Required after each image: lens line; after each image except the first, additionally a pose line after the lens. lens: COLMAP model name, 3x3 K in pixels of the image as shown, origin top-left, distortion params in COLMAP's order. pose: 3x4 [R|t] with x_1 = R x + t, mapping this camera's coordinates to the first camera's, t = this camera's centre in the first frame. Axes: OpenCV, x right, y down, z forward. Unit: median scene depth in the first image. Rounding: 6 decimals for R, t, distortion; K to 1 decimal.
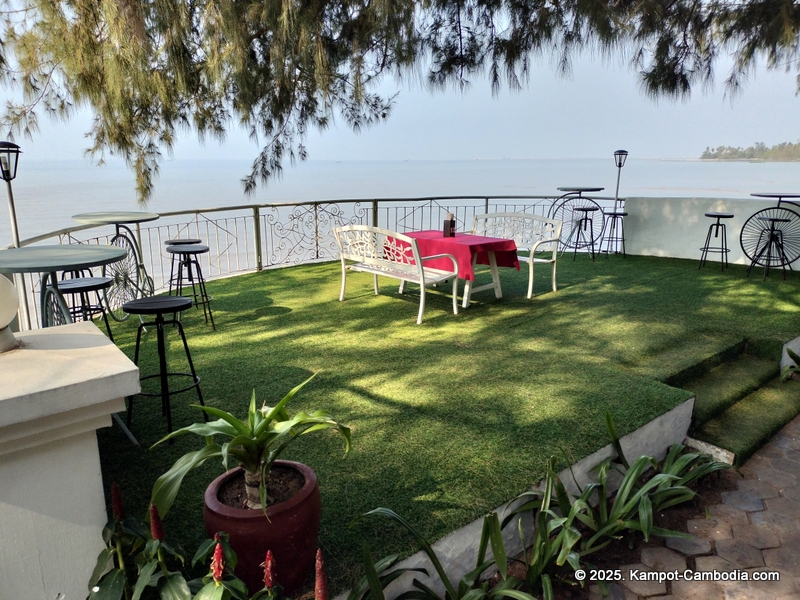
lens RADIAL K [[585.9, 0, 400.8], [0, 585.9, 299.6], [0, 0, 1]] dist [-0.015375, -0.013922]
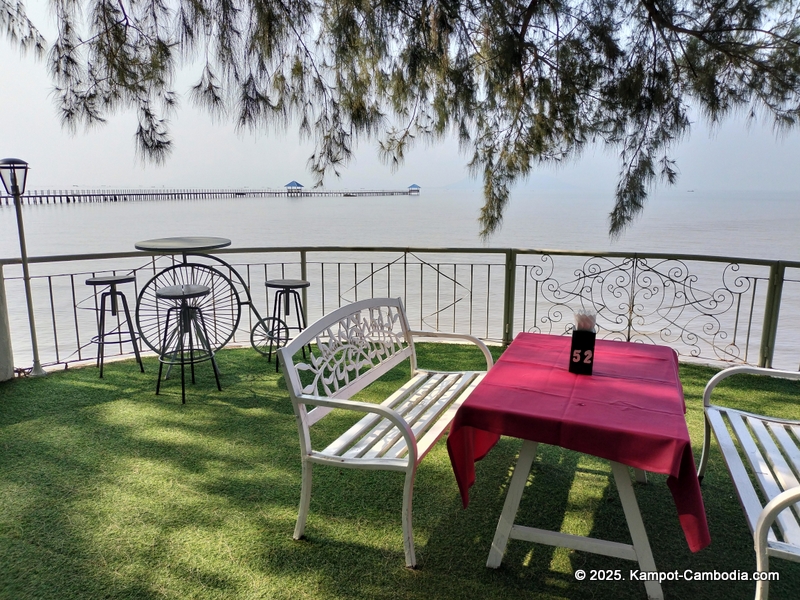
lens RADIAL K [[585.9, 0, 399.0], [0, 585.9, 303.9], [0, 0, 1]] dist [-0.015375, -0.013922]
pose [[0.446165, 0.164303, -0.879739, 0.417863], [-0.211581, 0.974502, 0.074697, -0.177199], [0.869581, 0.152809, 0.469552, 0.841378]]
